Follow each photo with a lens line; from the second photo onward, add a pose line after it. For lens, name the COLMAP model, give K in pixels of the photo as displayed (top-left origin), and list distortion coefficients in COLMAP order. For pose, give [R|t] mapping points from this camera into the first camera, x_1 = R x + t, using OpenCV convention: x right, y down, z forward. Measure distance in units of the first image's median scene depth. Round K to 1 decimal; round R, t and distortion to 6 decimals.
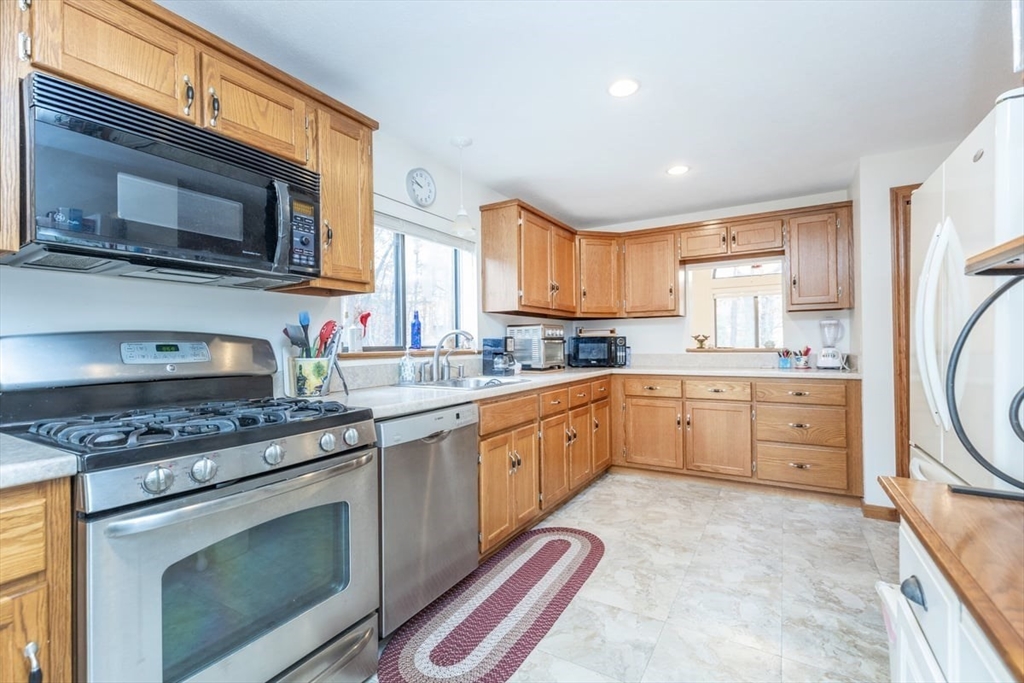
lens RADIAL K [[451.7, 0, 515.7], [0, 451.7, 341.8], [0, 0, 1]] dist [0.001198, 0.000414]
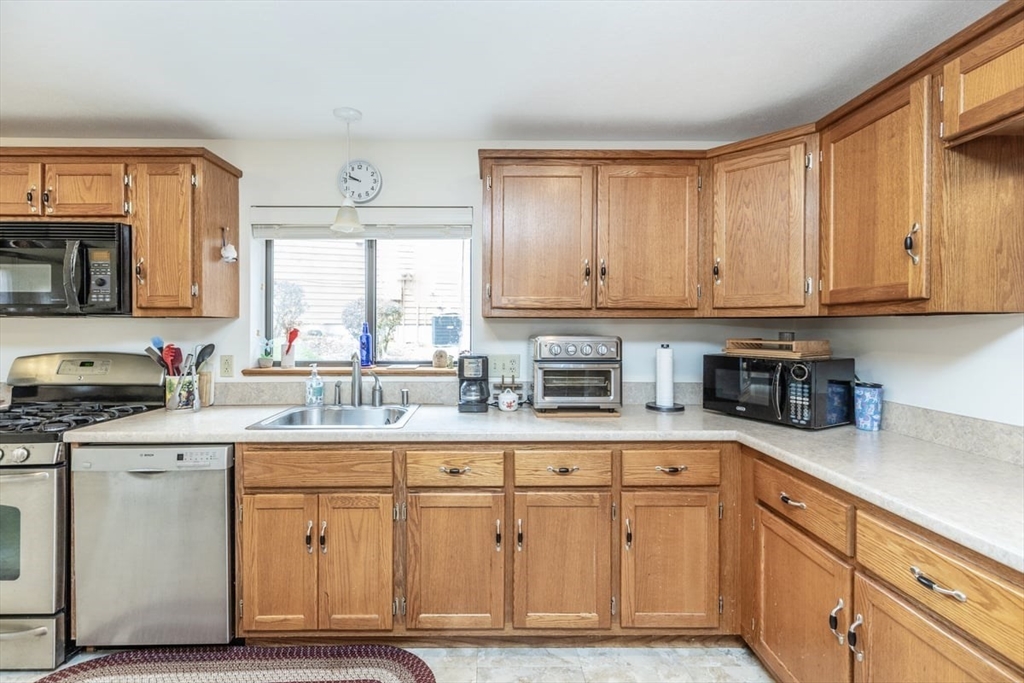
lens RADIAL K [[451.7, 0, 502.3], [0, 451.7, 328.1], [0, 0, 1]] dist [0.001198, 0.000414]
pose [[0.522429, 0.014734, -0.852555, 0.816309], [-0.002769, 0.999875, 0.015584, -0.088427], [0.852678, -0.005781, 0.522405, 0.927639]]
